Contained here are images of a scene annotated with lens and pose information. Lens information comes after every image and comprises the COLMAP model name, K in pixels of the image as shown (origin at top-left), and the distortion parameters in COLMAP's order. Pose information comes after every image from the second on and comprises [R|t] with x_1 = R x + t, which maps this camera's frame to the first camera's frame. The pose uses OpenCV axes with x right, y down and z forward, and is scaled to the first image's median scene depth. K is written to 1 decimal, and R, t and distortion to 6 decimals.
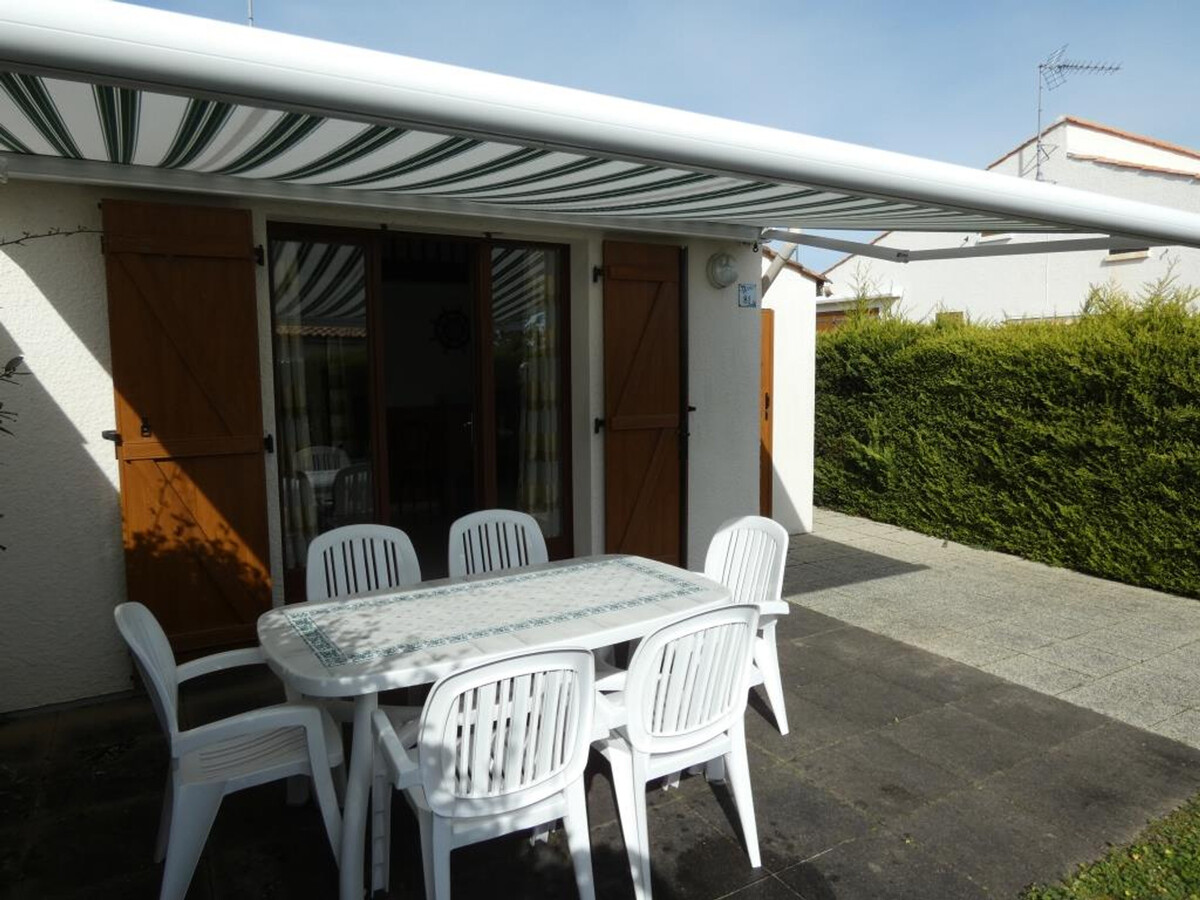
lens RADIAL K [[867.1, 0, 600.0], [0, 867.1, 450.0], [0, 0, 1]] dist [0.001514, -0.054321]
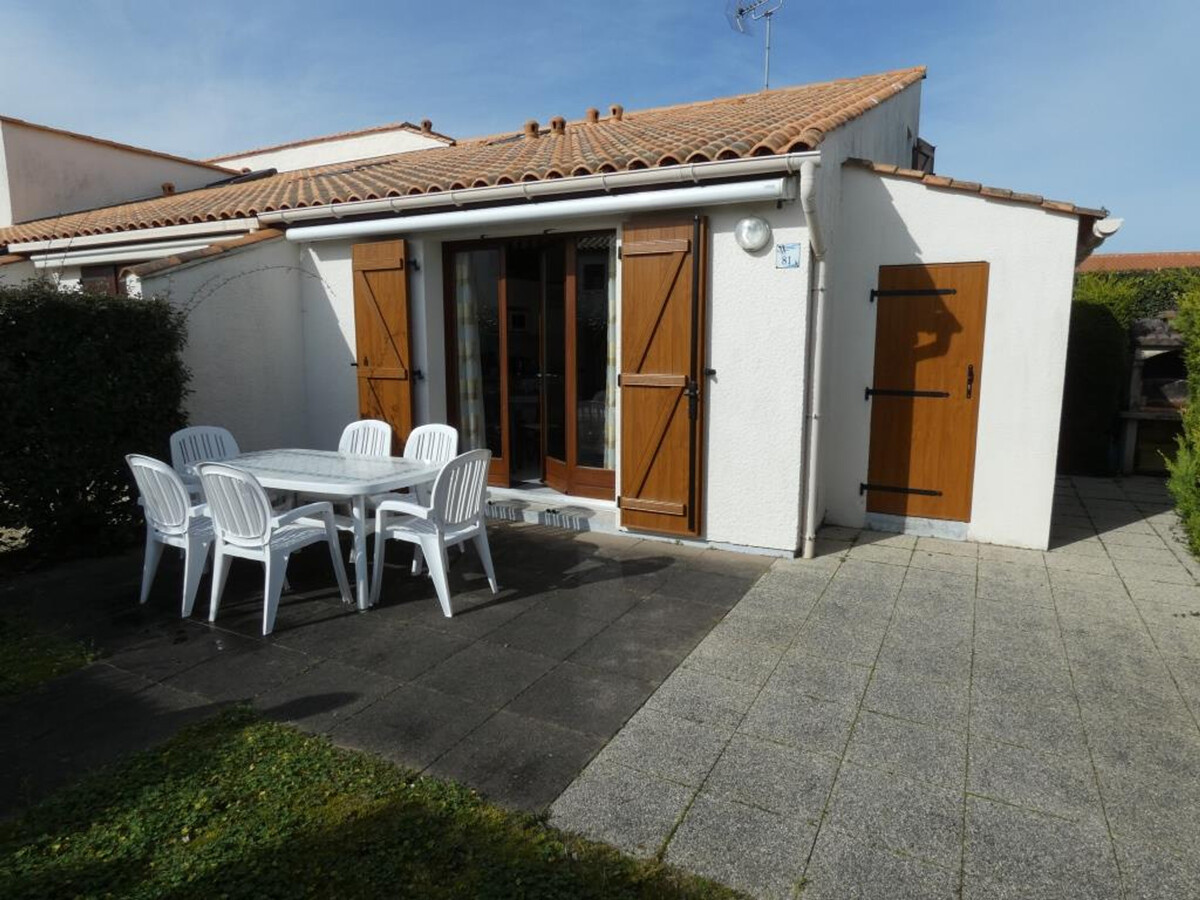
lens RADIAL K [[818.1, 0, 600.0], [0, 818.1, 450.0], [0, 0, 1]] dist [-0.000607, 0.000567]
pose [[0.466982, 0.150102, -0.871434, 1.083856], [-0.091972, 0.988387, 0.120961, -0.072356], [0.879471, 0.023661, 0.475364, 0.486959]]
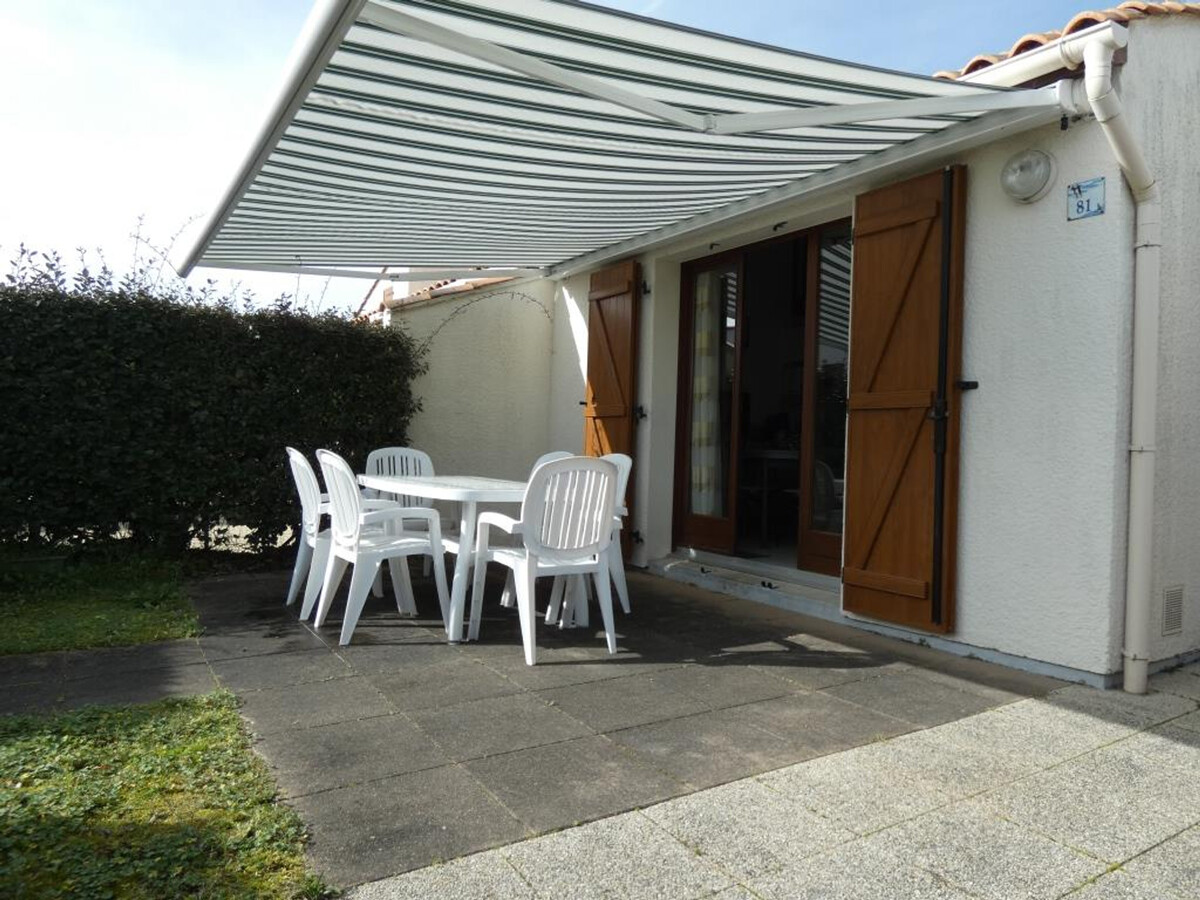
lens RADIAL K [[867.1, 0, 600.0], [0, 867.1, 450.0], [0, 0, 1]] dist [0.001514, -0.054321]
pose [[-0.076555, -0.005656, -0.997049, 0.979945], [-0.128465, 0.991705, 0.004238, 0.048624], [0.988755, 0.128410, -0.076647, 0.898873]]
